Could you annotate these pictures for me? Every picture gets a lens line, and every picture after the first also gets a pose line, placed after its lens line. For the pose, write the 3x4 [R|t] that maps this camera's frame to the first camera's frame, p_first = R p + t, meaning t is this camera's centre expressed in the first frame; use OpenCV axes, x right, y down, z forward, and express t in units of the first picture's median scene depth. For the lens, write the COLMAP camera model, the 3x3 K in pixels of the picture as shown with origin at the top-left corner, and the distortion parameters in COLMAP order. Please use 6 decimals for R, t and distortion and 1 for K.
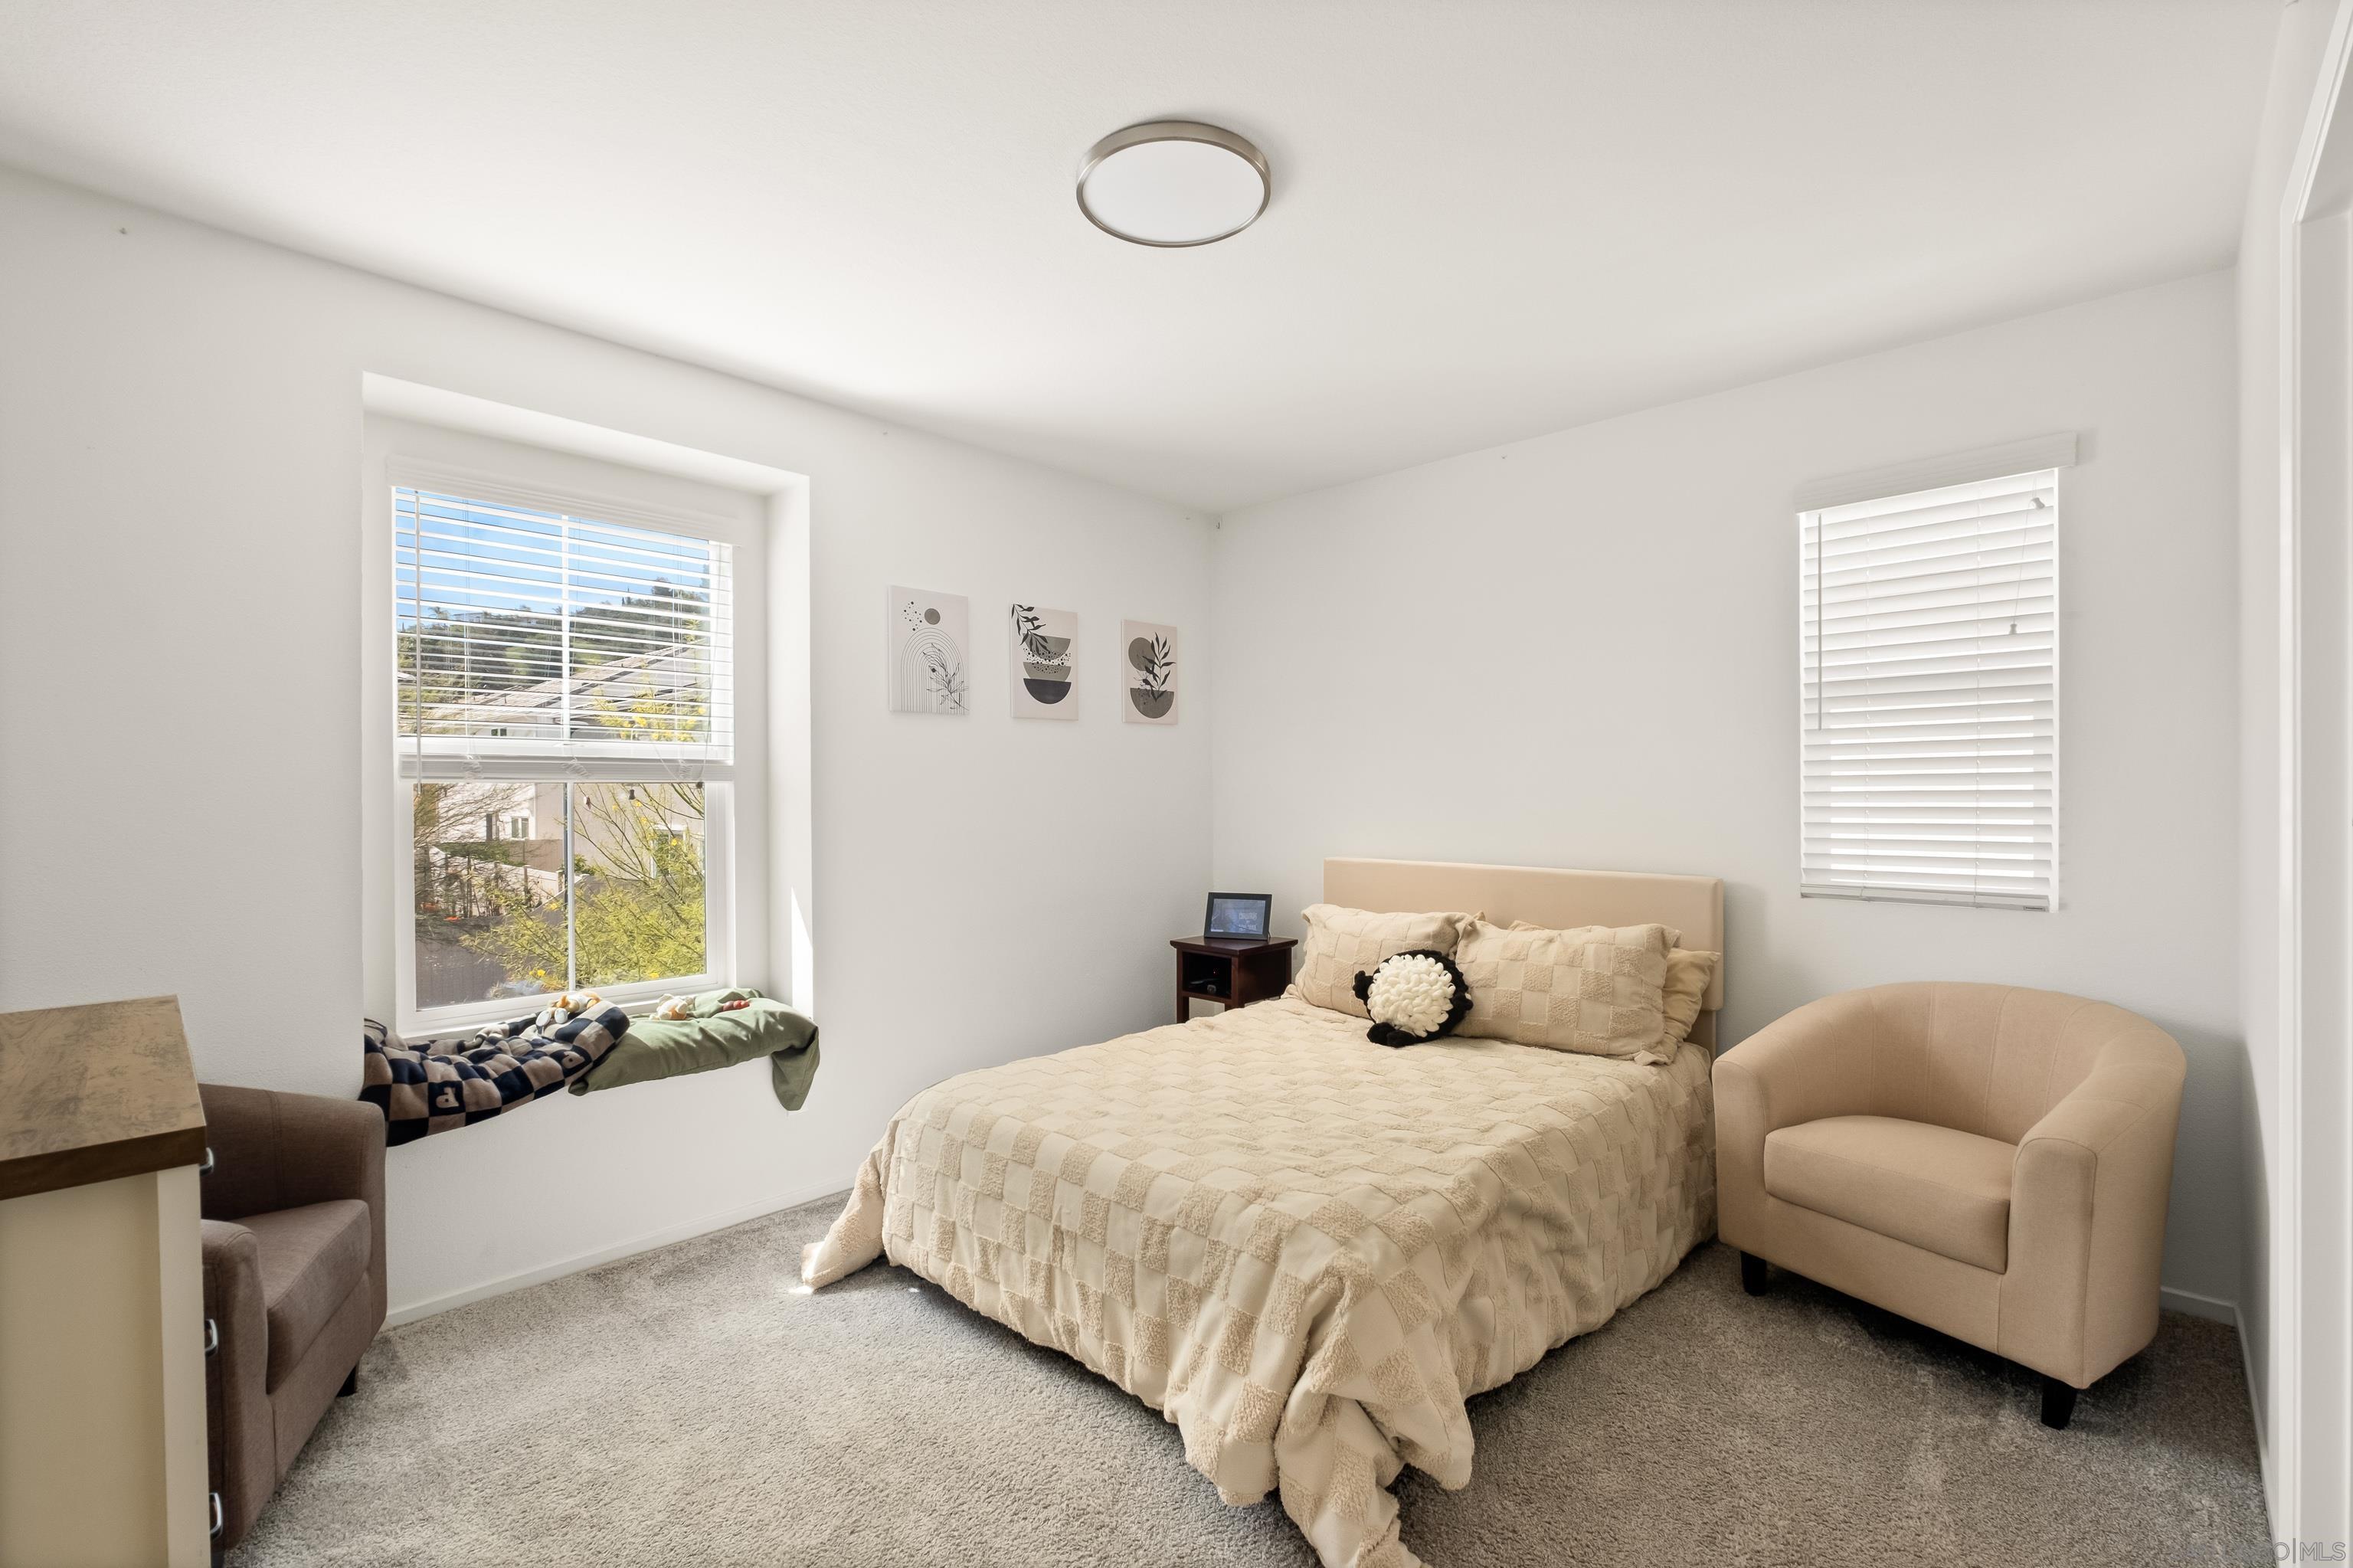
lens RADIAL K [[1028.2, 0, 1171.6], [0, 1028.2, 796.1], [0, 0, 1]] dist [-0.006213, -0.000577]
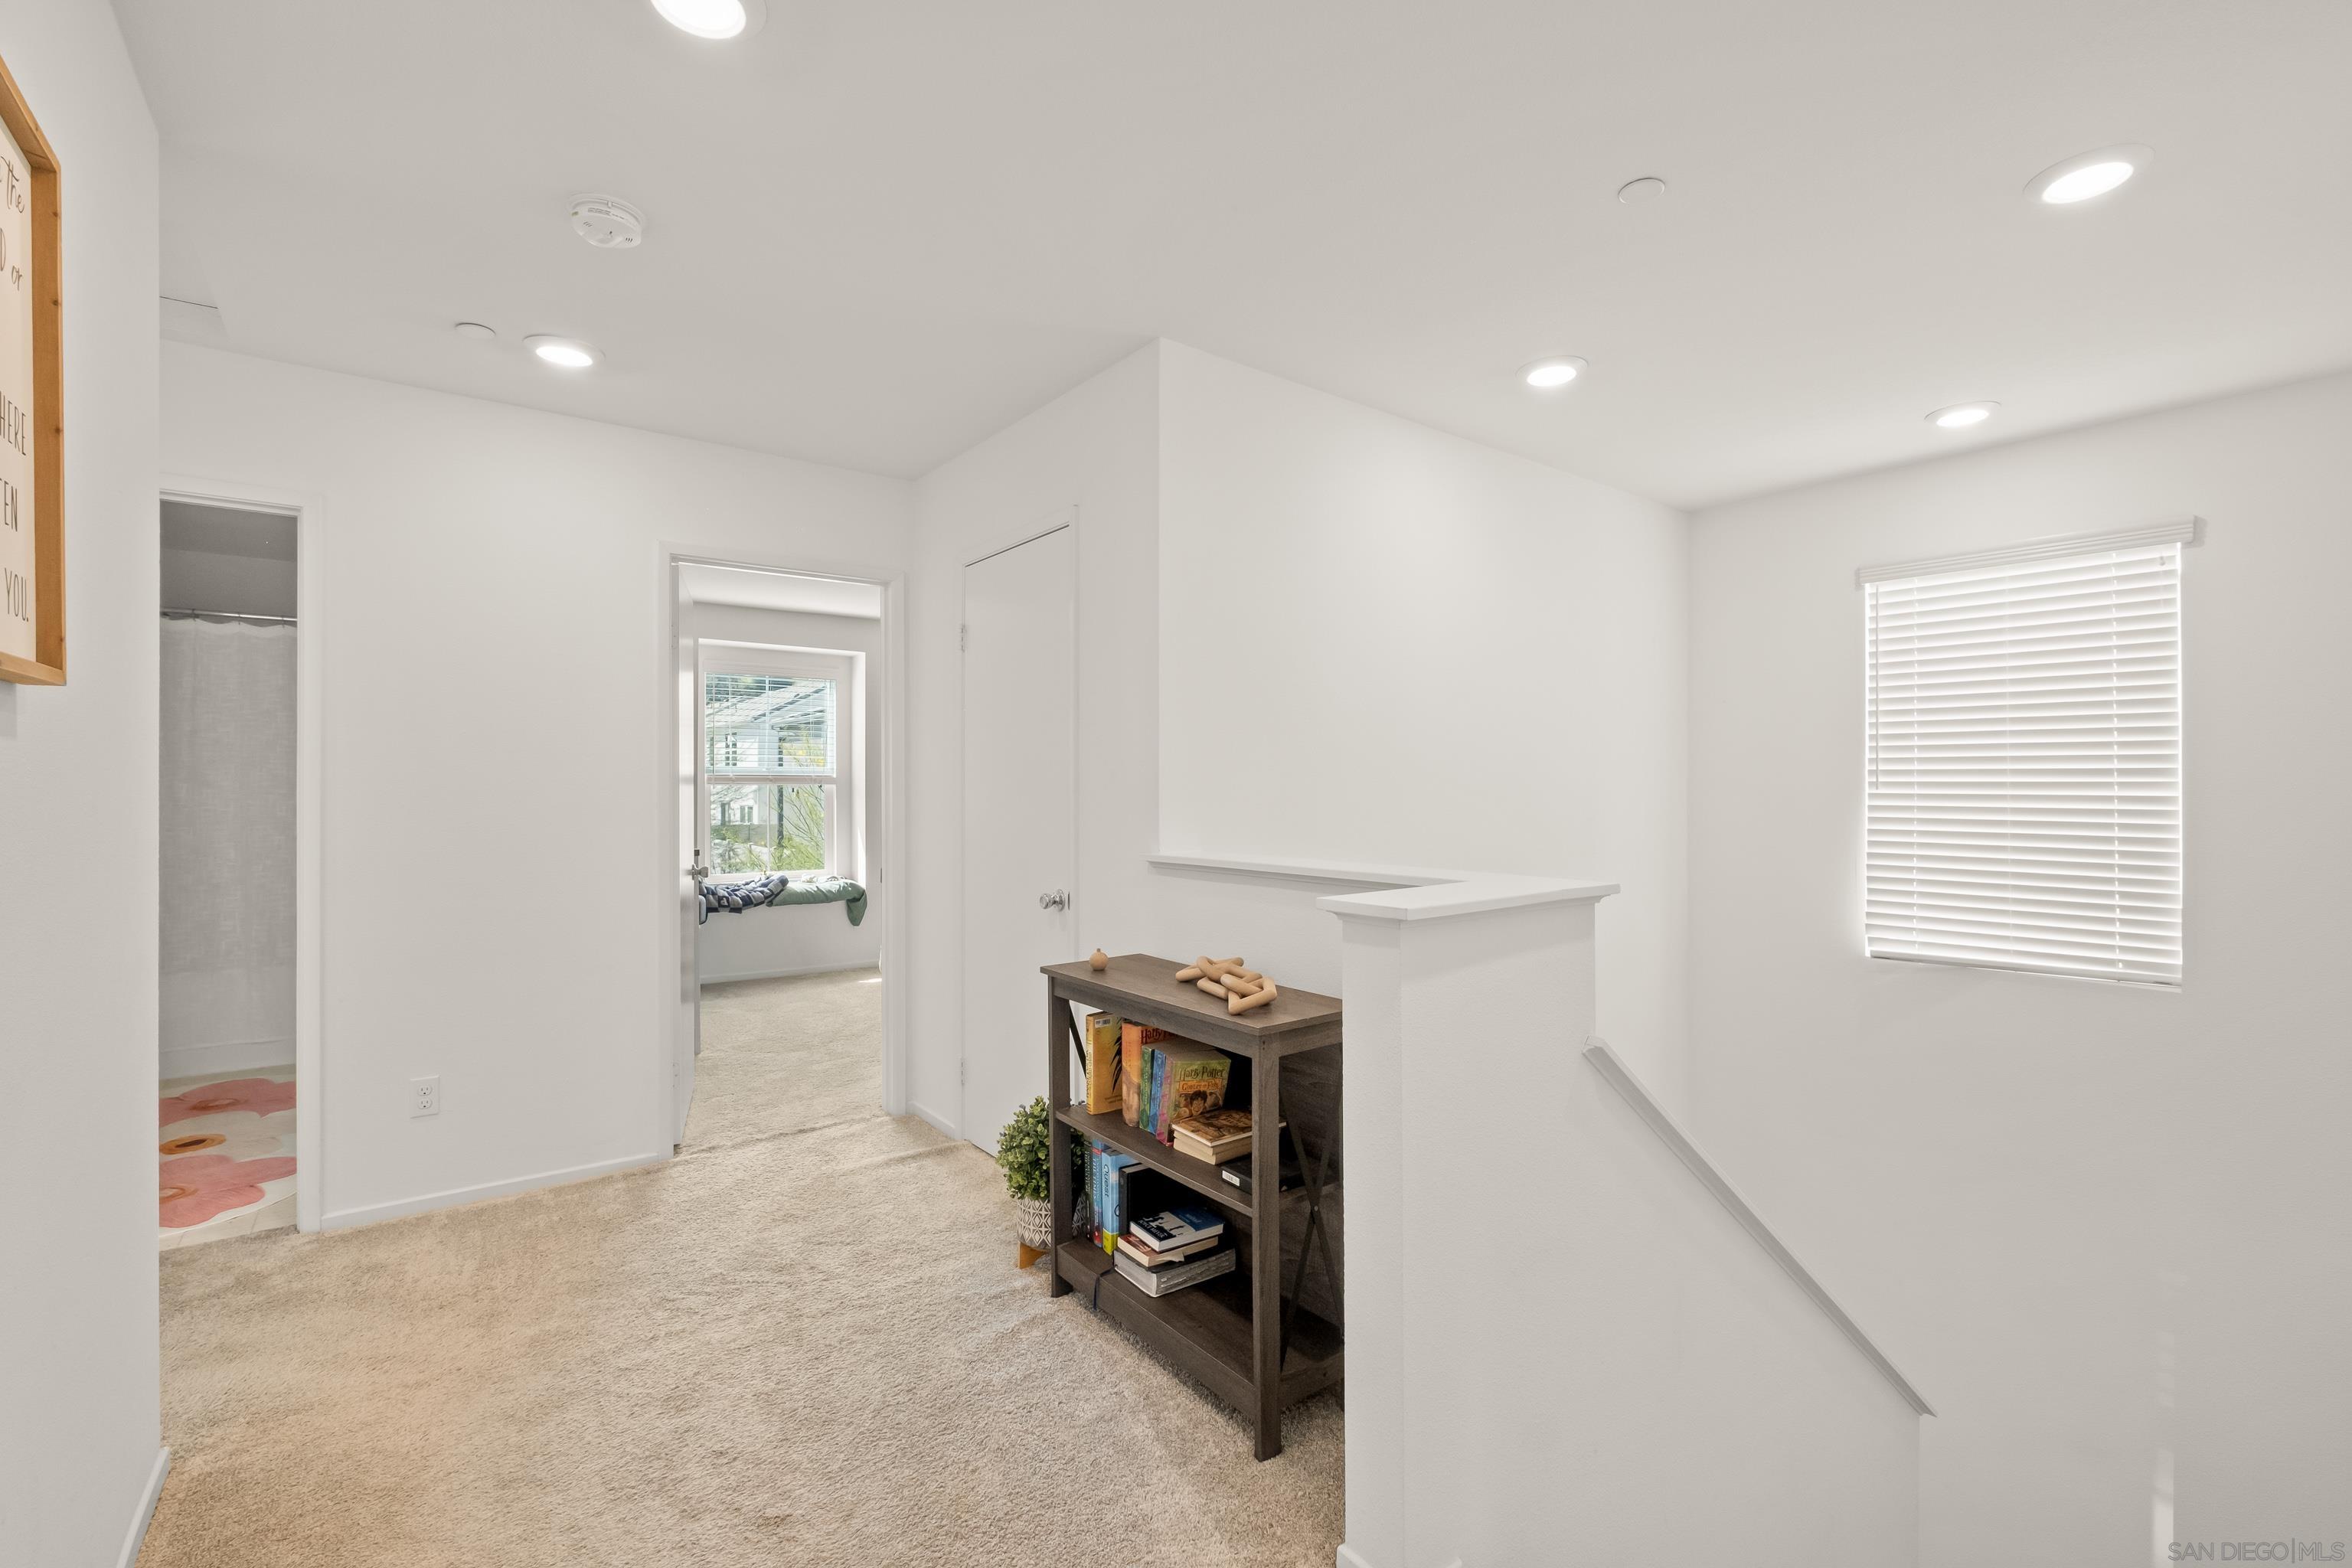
lens RADIAL K [[1027.7, 0, 1180.6], [0, 1027.7, 779.8], [0, 0, 1]] dist [-0.006213, -0.000577]
pose [[0.986351, -0.000028, -0.164659, 0.753412], [-0.001310, 0.999967, -0.008018, -0.008039], [0.164653, 0.008124, 0.986318, -1.197763]]
